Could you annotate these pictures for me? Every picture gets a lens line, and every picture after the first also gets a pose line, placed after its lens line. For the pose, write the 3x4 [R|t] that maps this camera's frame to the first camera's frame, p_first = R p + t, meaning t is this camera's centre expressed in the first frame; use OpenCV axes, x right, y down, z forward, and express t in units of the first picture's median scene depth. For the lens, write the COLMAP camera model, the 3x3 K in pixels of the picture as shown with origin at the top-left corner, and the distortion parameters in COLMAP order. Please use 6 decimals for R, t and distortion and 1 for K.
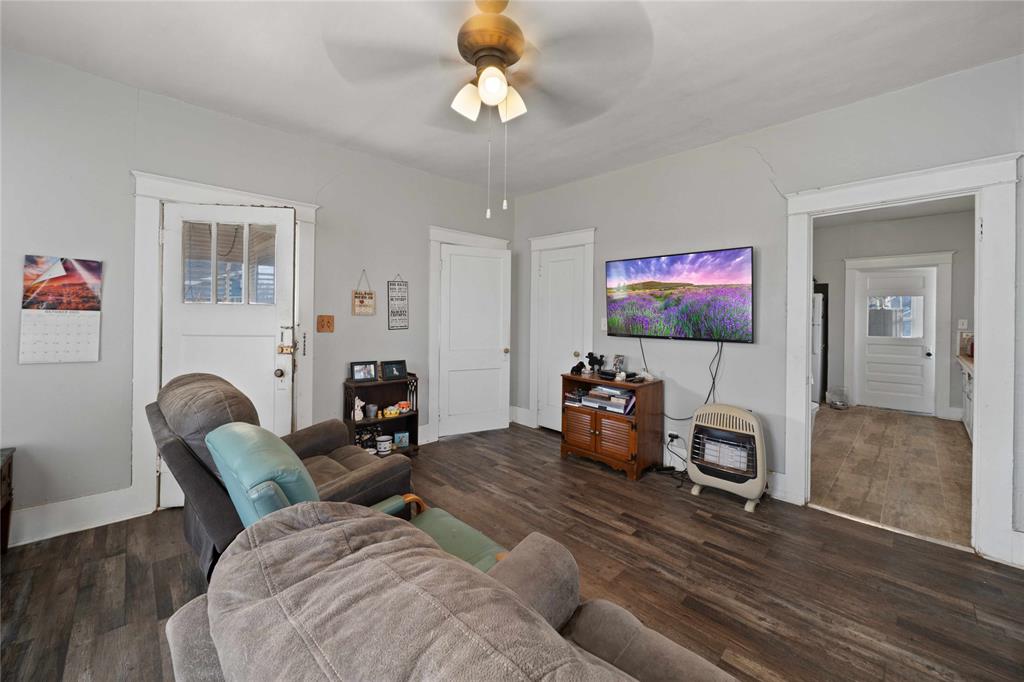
lens RADIAL K [[400.2, 0, 507.3], [0, 400.2, 313.9], [0, 0, 1]] dist [-0.002191, -0.000364]
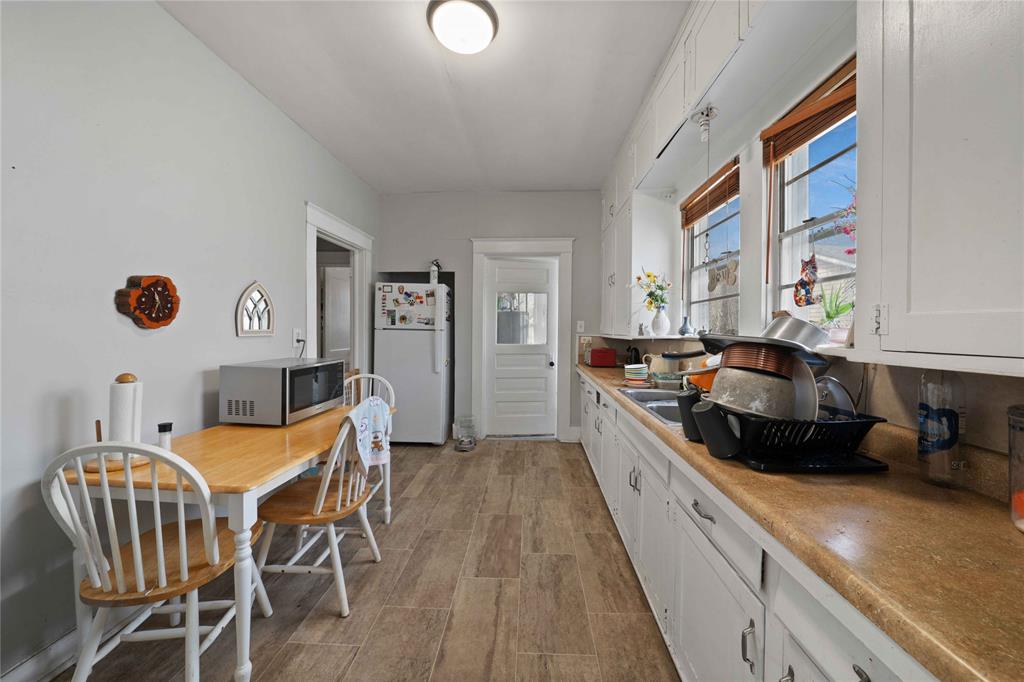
lens RADIAL K [[359.0, 0, 515.8], [0, 359.0, 333.8], [0, 0, 1]] dist [-0.004499, 0.000073]
pose [[0.731751, -0.018128, 0.681331, 0.523174], [0.001019, 0.999674, 0.025505, 0.021083], [-0.681571, -0.017969, 0.731531, 0.535170]]
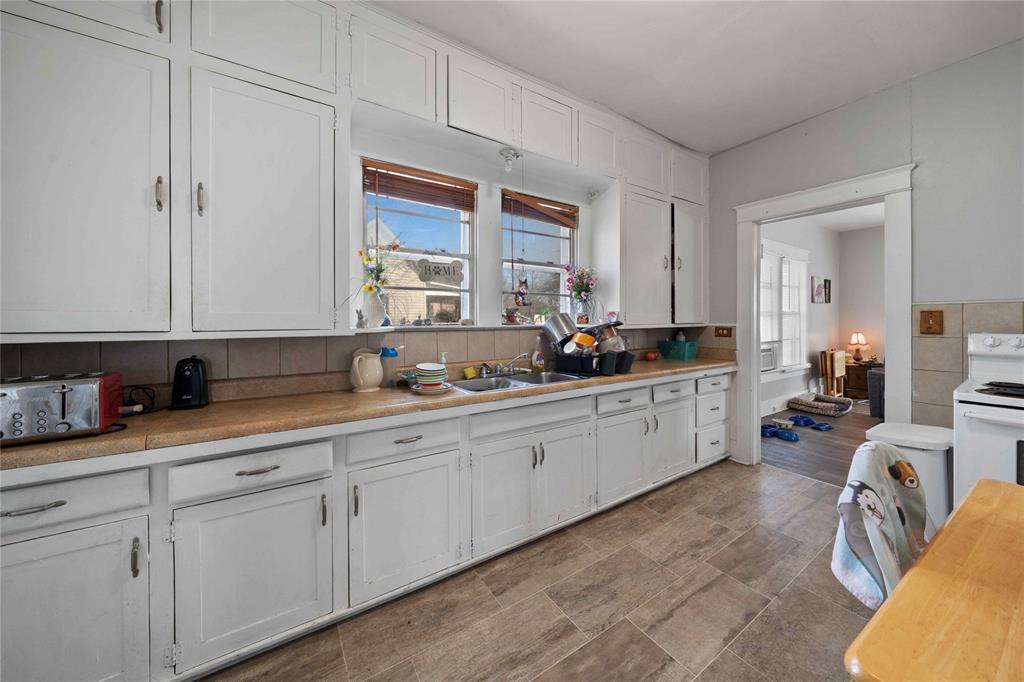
lens RADIAL K [[359.0, 0, 512.1], [0, 359.0, 321.3], [0, 0, 1]] dist [-0.004499, 0.000073]
pose [[-0.981322, -0.009129, 0.192153, 0.834991], [-0.009470, 0.999955, -0.000854, 0.029750], [-0.192137, -0.002657, -0.981365, 1.167235]]
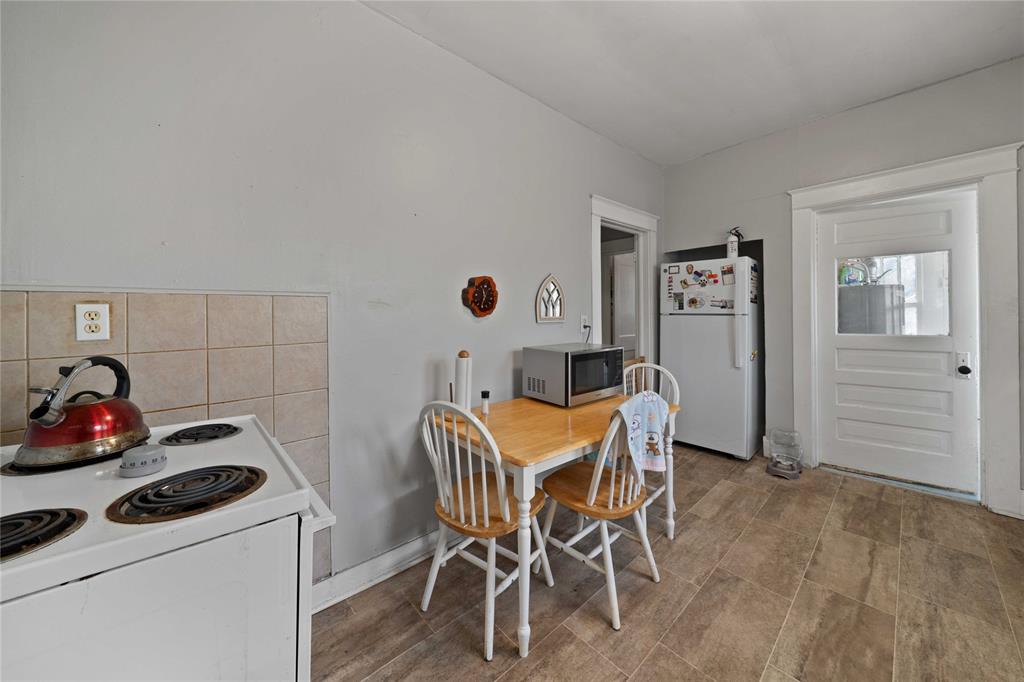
lens RADIAL K [[359.0, 0, 514.8], [0, 359.0, 313.3], [0, 0, 1]] dist [-0.004499, 0.000073]
pose [[0.998706, -0.023913, -0.044879, 0.564657], [0.023869, 0.999714, -0.001512, 0.021732], [0.044902, 0.000438, 0.998991, 0.575487]]
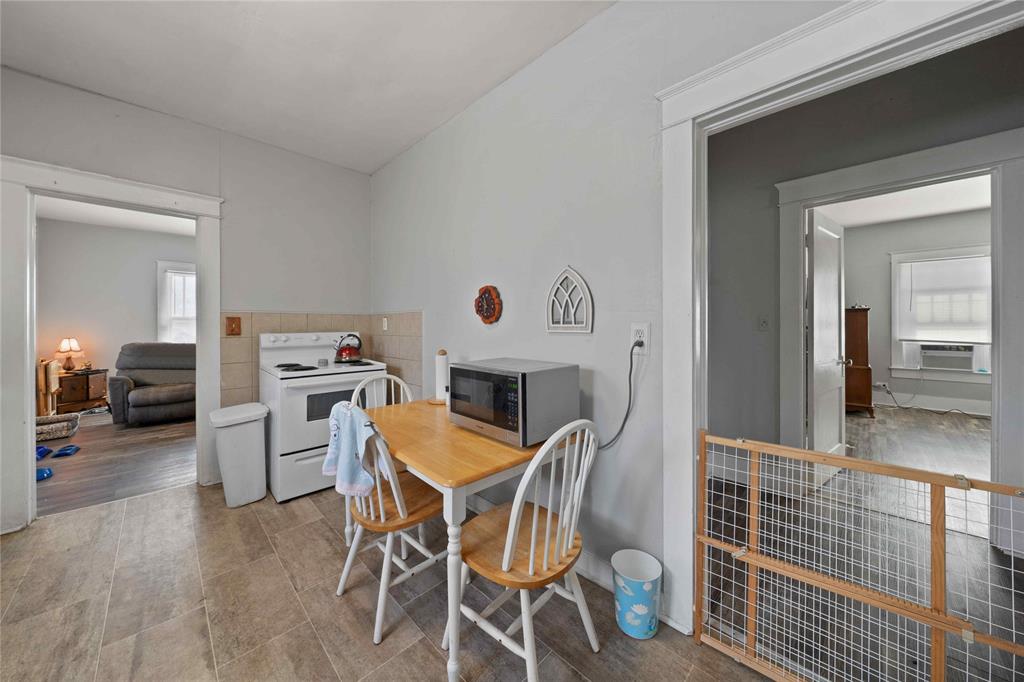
lens RADIAL K [[359.0, 0, 515.5], [0, 359.0, 324.2], [0, 0, 1]] dist [-0.004499, 0.000073]
pose [[0.008974, -0.008406, -0.999924, 1.004701], [0.005005, 0.999953, -0.008361, 0.029939], [0.999947, -0.004930, 0.009015, 1.075169]]
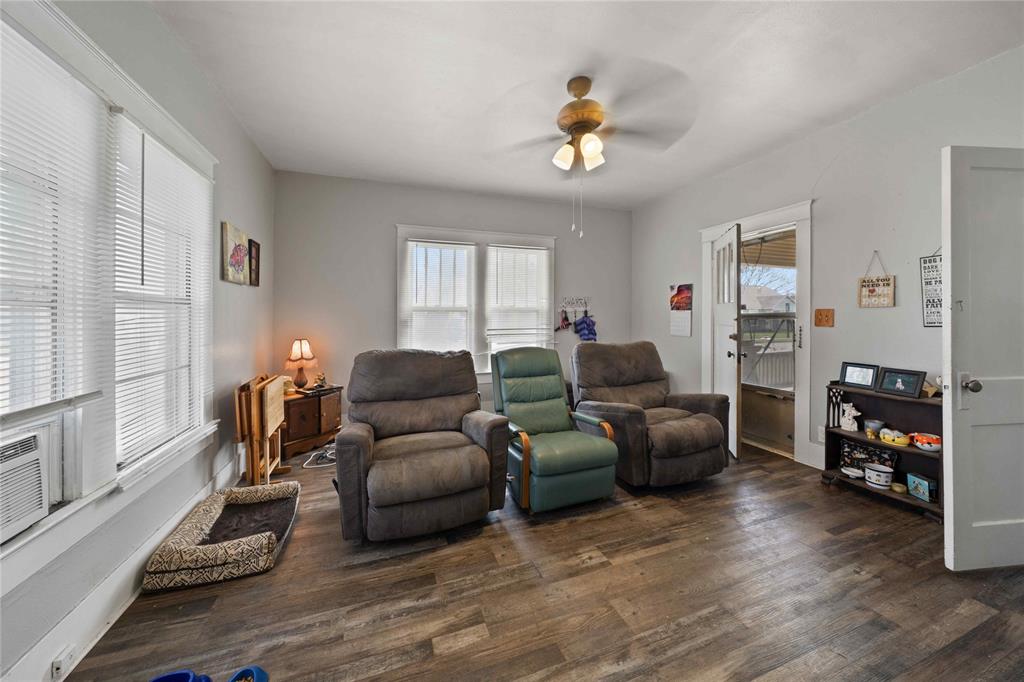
lens RADIAL K [[359.0, 0, 509.3], [0, 359.0, 314.4], [0, 0, 1]] dist [-0.004499, 0.000073]
pose [[-0.415794, -0.016600, -0.909307, 0.381488], [0.001200, 0.999823, -0.018801, 0.019010], [0.909458, -0.008908, -0.415700, 0.403126]]
